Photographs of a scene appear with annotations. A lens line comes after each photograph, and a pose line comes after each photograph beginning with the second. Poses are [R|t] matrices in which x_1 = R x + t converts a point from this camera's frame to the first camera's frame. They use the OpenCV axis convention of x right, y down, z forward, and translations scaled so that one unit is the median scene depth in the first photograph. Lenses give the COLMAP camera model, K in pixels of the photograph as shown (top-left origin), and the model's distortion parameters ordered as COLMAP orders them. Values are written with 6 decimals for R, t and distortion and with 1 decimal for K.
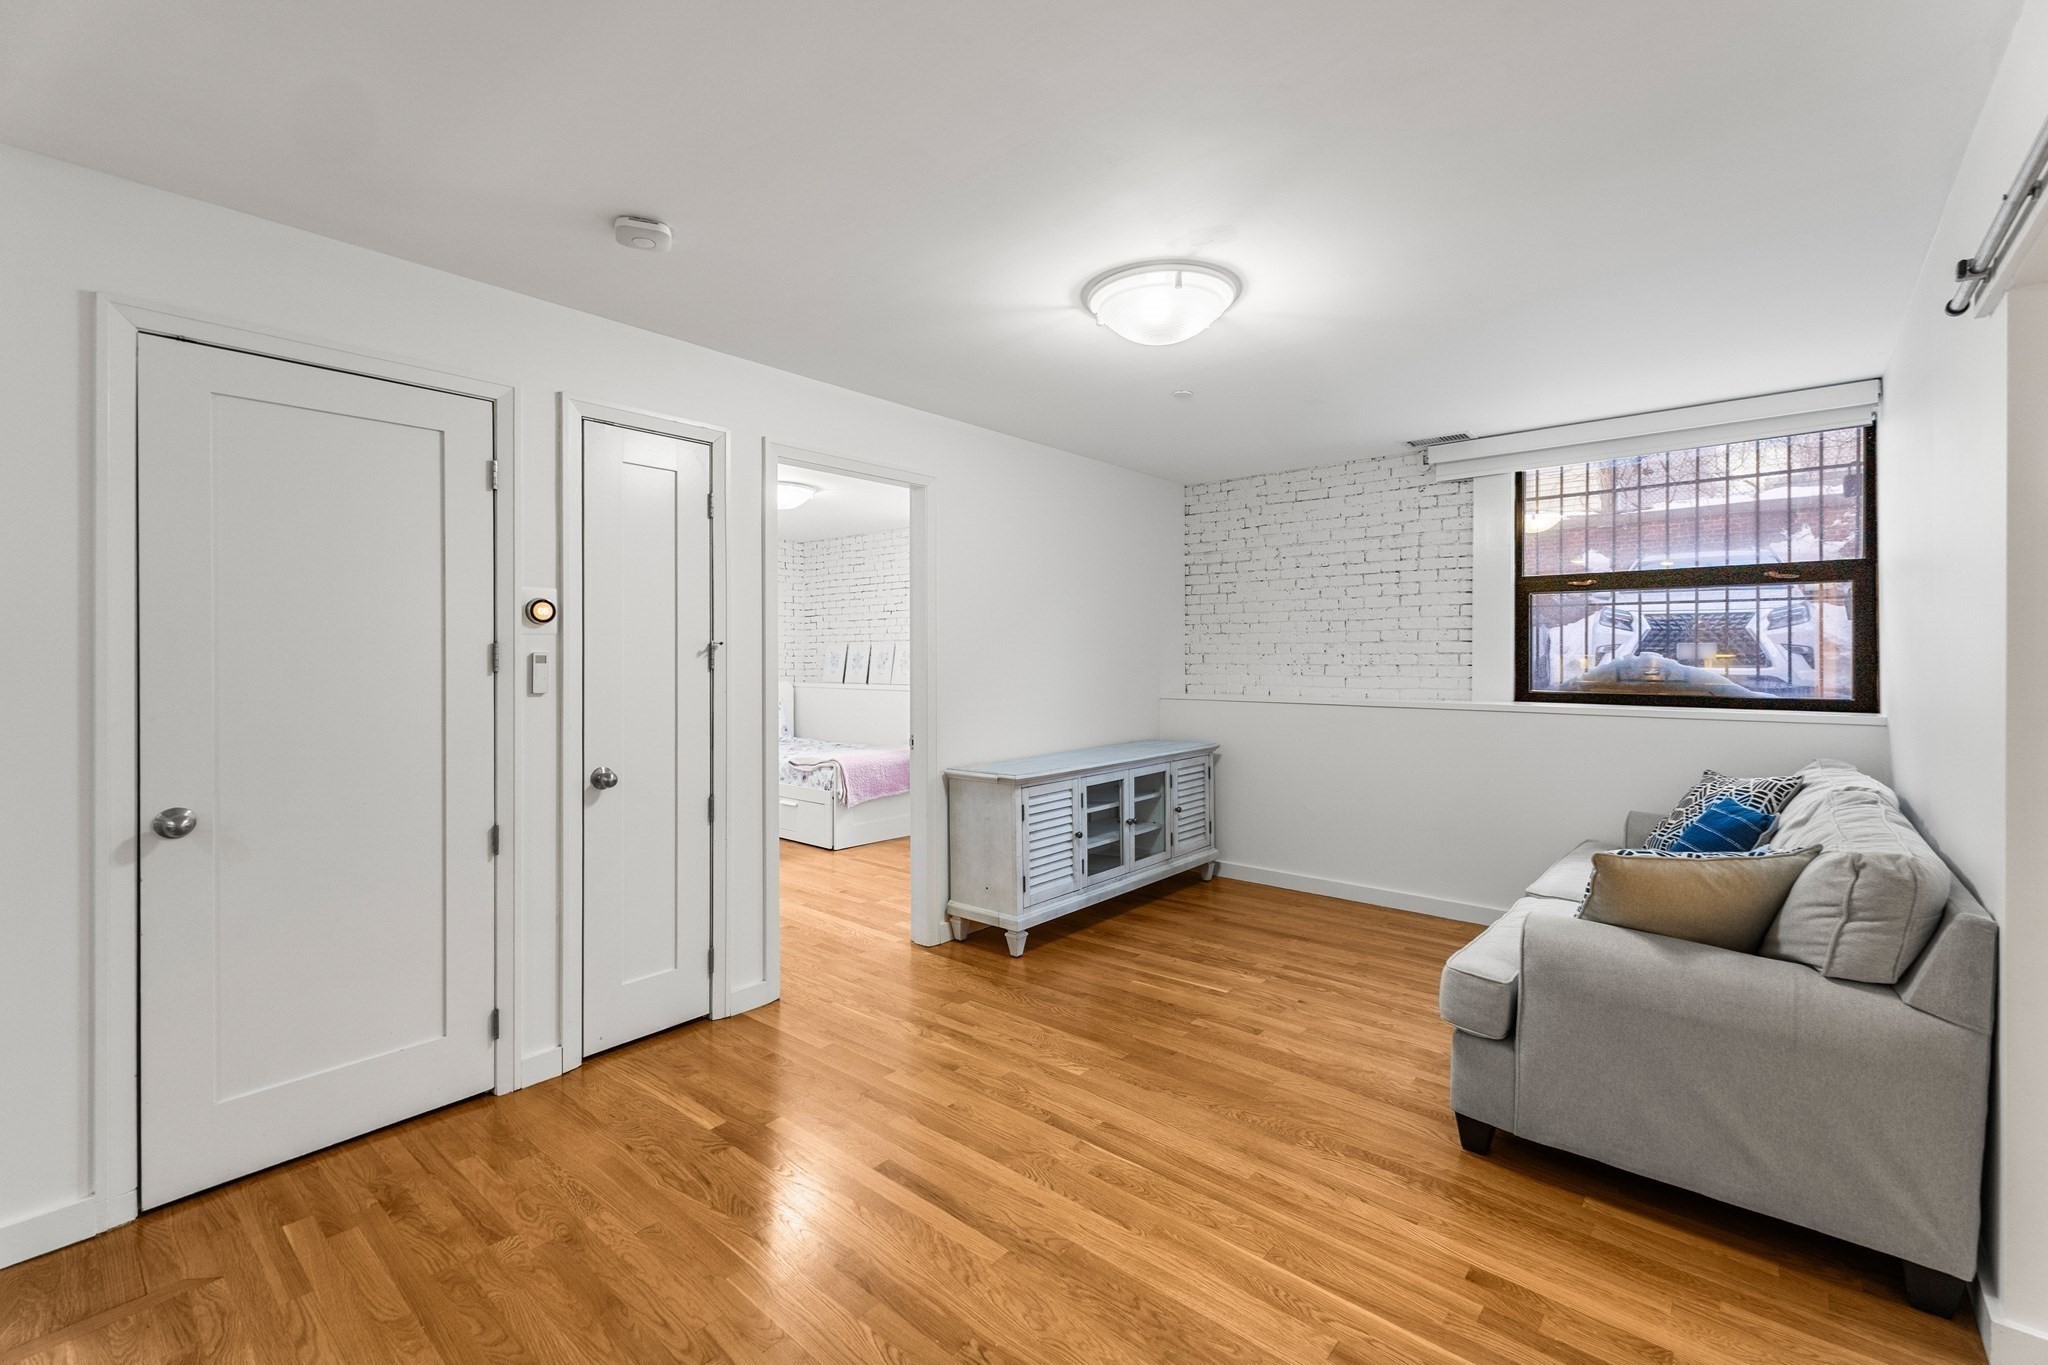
lens RADIAL K [[867.0, 0, 1035.8], [0, 867.0, 655.6], [0, 0, 1]] dist [0.002422, 0.000346]
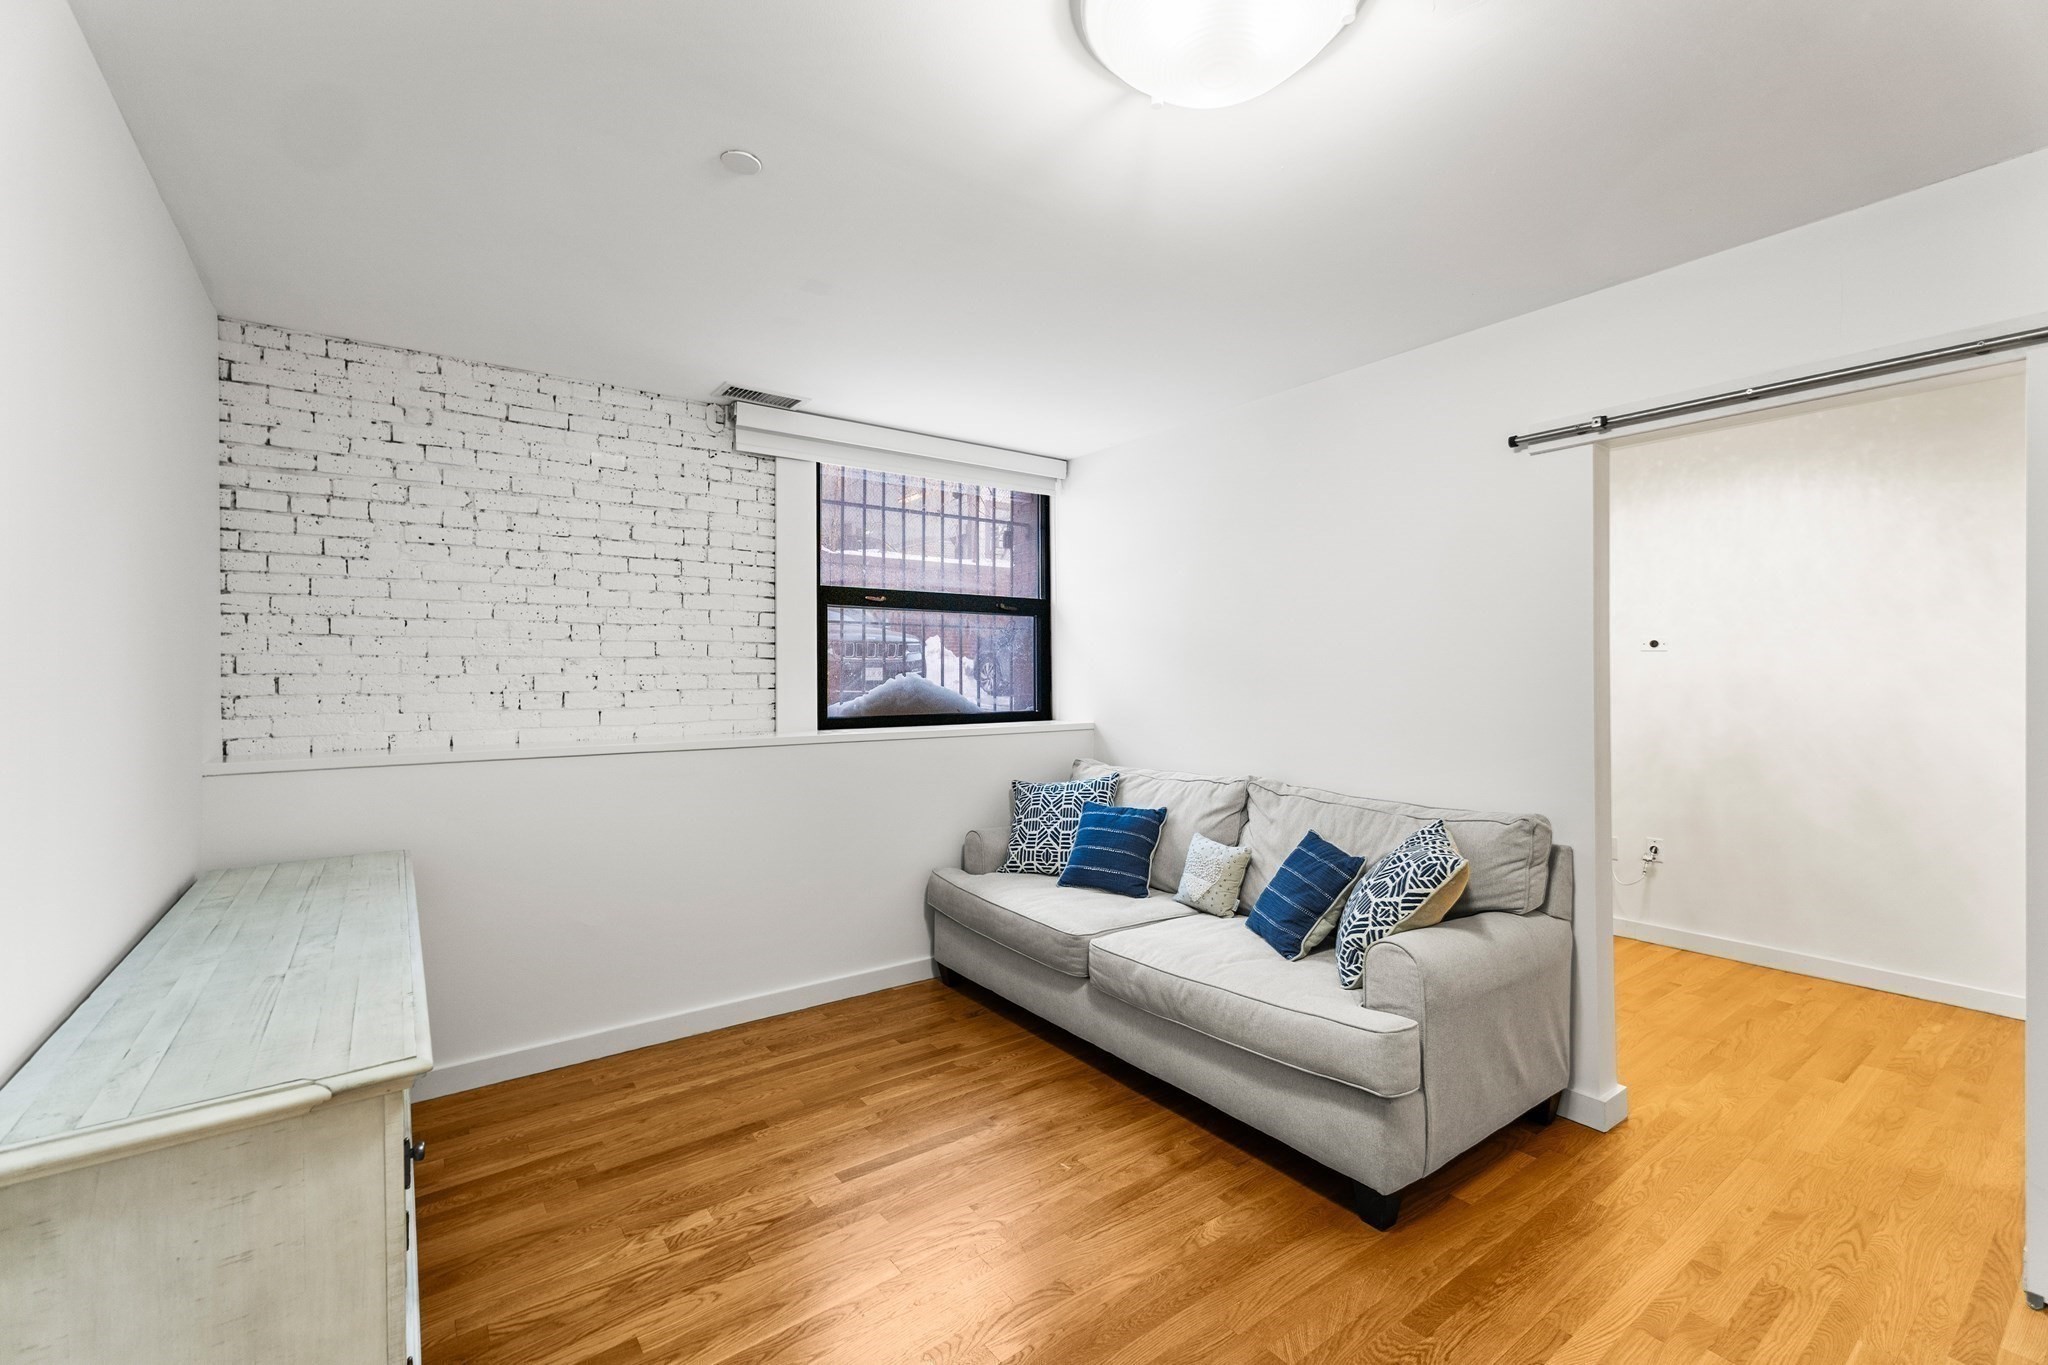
lens RADIAL K [[867.2, 0, 1034.2], [0, 867.2, 673.9], [0, 0, 1]] dist [0.002646, 0.000301]
pose [[0.230441, 0.001068, 0.973086, -0.260677], [0.003443, 0.999992, -0.001913, -0.000093], [-0.973080, 0.003791, 0.230435, 0.660629]]
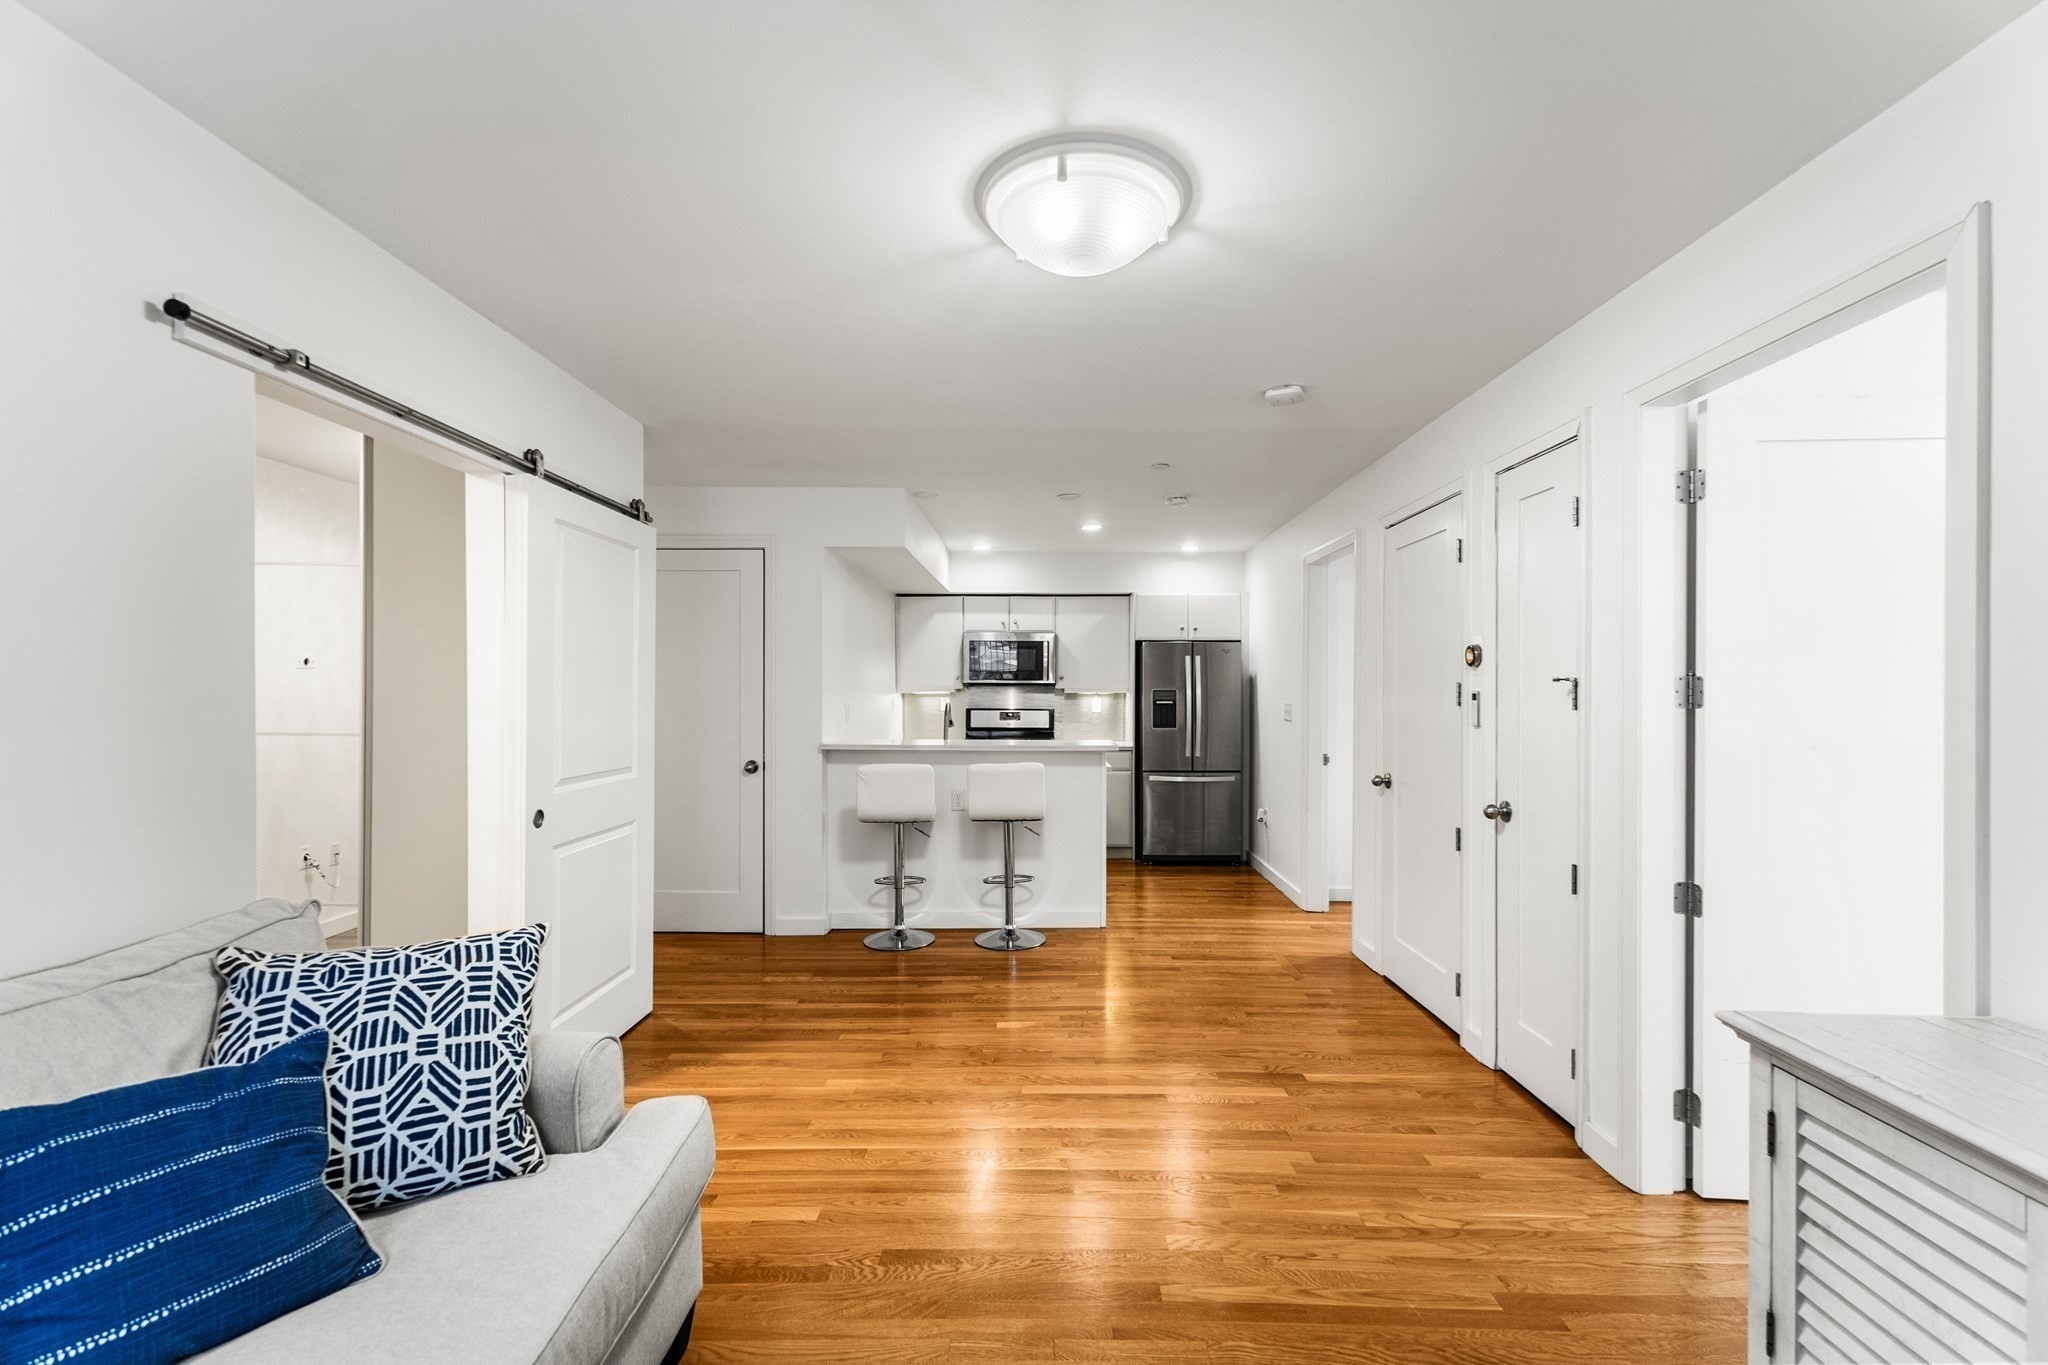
lens RADIAL K [[864.9, 0, 1028.9], [0, 864.9, 700.9], [0, 0, 1]] dist [0.002400, 0.000238]
pose [[-0.773631, 0.007221, -0.633595, 0.425767], [-0.001975, 0.999903, 0.013808, -0.002417], [0.633633, 0.011934, -0.773542, 1.023041]]
